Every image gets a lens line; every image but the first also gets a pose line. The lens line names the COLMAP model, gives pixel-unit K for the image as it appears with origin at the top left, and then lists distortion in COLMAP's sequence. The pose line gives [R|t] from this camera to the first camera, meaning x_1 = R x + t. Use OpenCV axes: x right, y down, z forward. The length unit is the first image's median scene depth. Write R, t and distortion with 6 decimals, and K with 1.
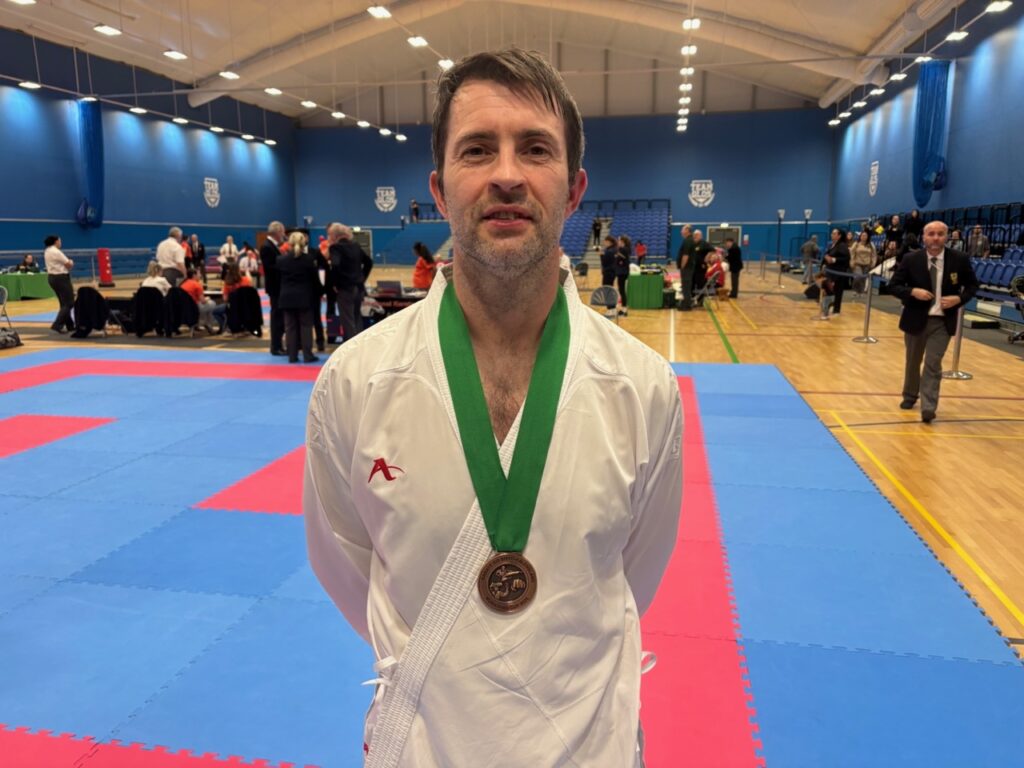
lens RADIAL K [[805.1, 0, 512.0], [0, 805.1, 384.0], [0, 0, 1]] dist [0.028004, -0.005360]
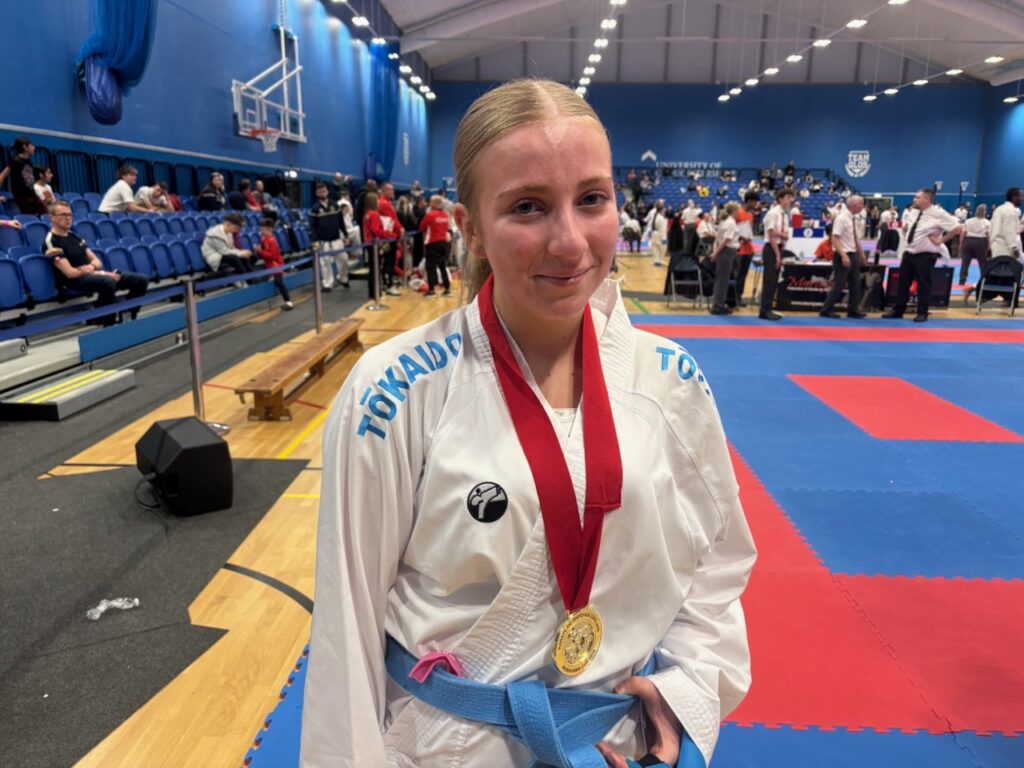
lens RADIAL K [[780.9, 0, 498.3], [0, 780.9, 383.4], [0, 0, 1]] dist [0.049341, -0.047372]
pose [[0.986456, -0.014053, 0.163424, -0.437437], [0.006146, 0.998790, 0.048784, -0.007805], [-0.163912, -0.047119, 0.985349, 0.073777]]
